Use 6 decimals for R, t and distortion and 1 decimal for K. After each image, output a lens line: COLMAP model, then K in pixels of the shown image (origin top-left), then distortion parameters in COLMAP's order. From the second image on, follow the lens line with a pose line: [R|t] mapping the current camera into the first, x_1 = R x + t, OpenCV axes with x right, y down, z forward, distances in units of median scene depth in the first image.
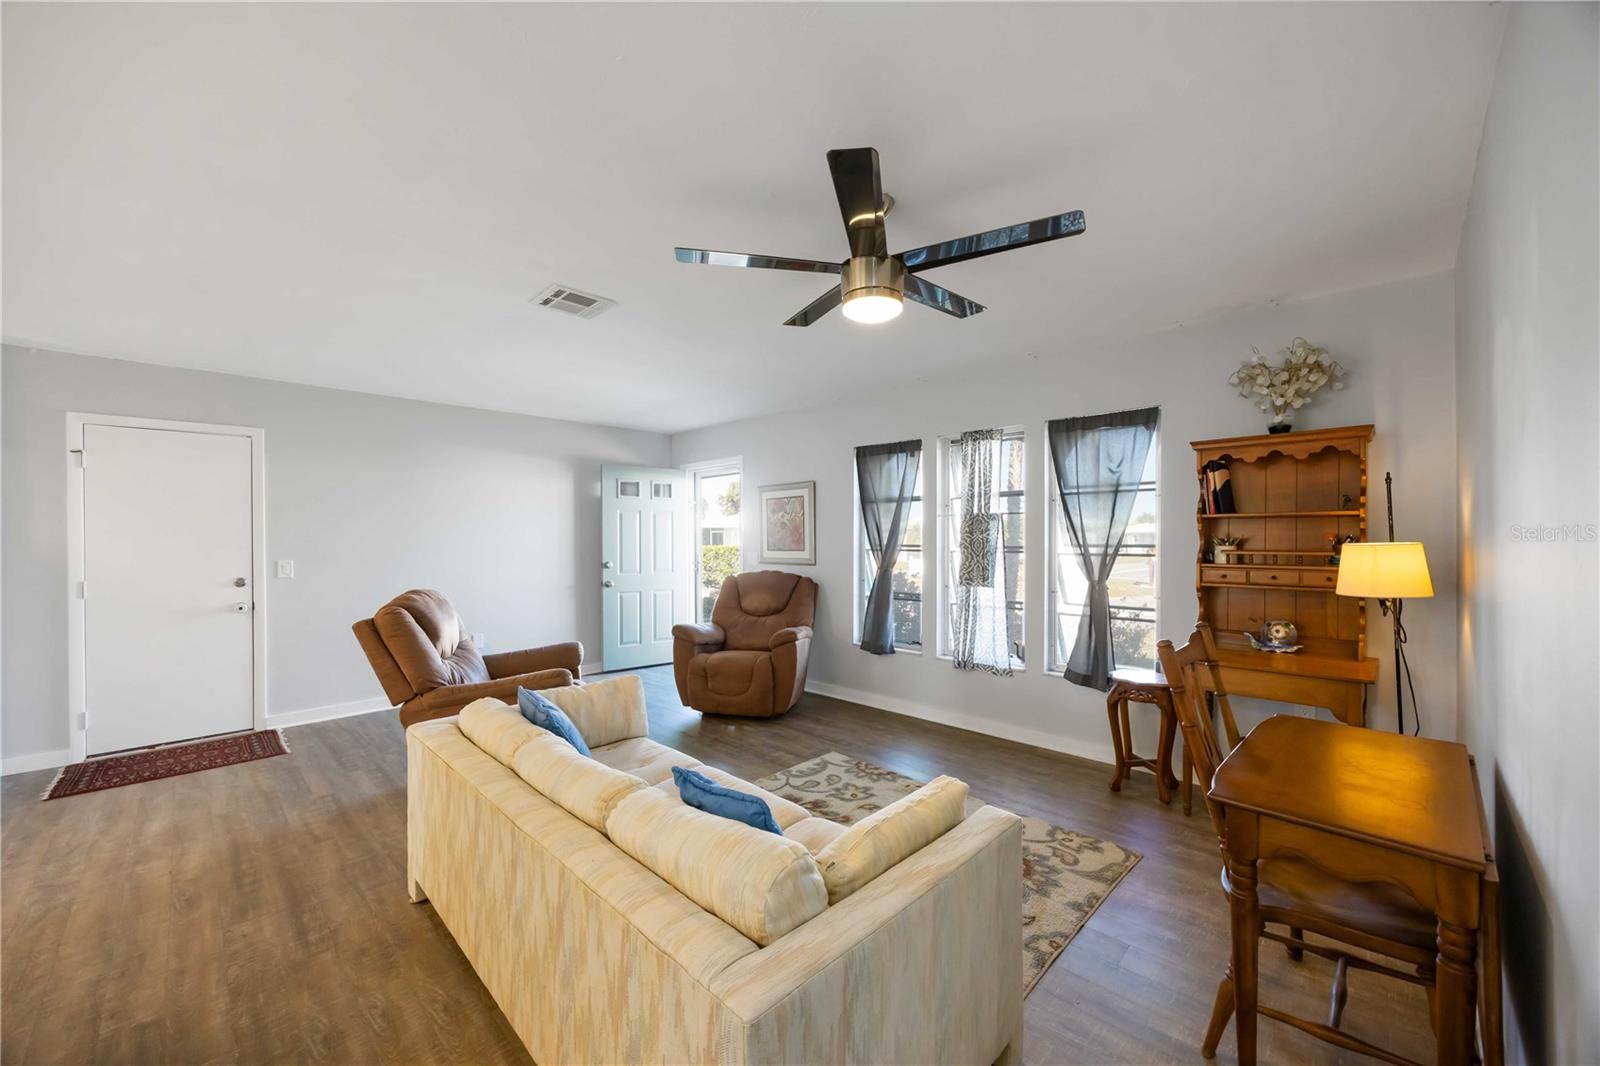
lens RADIAL K [[618.9, 0, 803.8], [0, 618.9, 530.8], [0, 0, 1]] dist [0.010382, 0.000578]
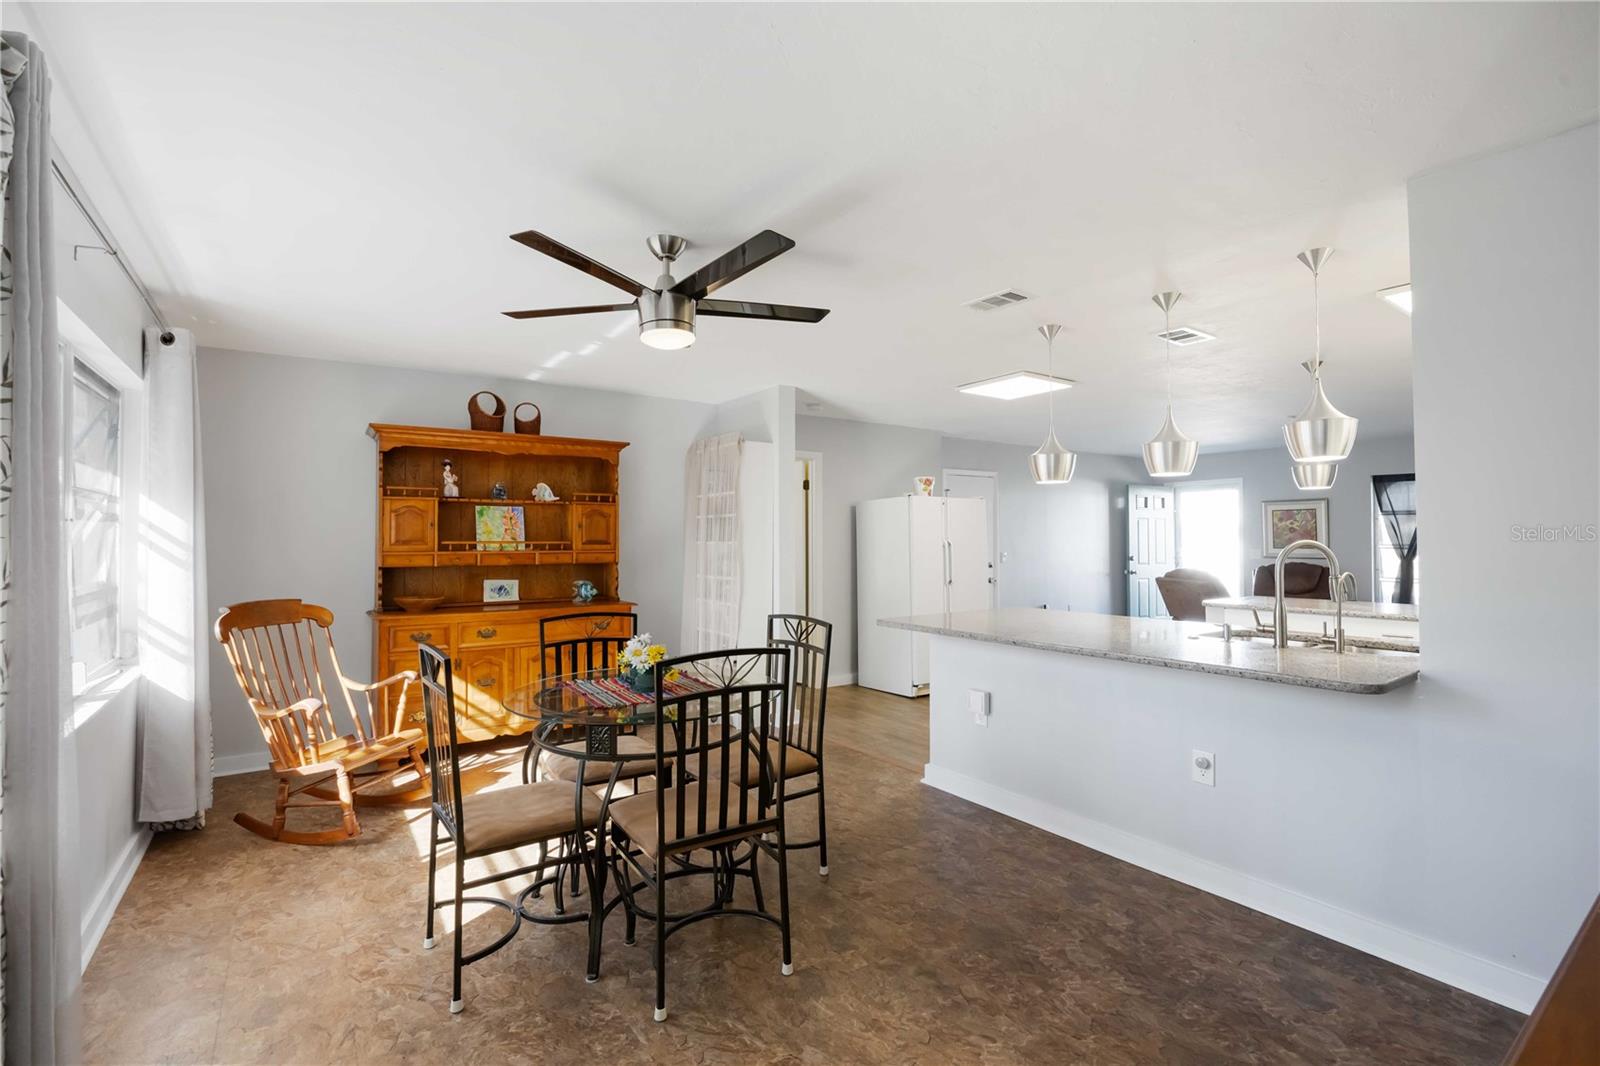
lens RADIAL K [[712.1, 0, 794.0], [0, 712.1, 534.6], [0, 0, 1]] dist [0.001390, 0.000059]
pose [[0.980123, 0.006136, -0.198297, -0.774505], [-0.003537, 0.999903, 0.013459, -0.015963], [0.198361, -0.012490, 0.980050, -0.718872]]
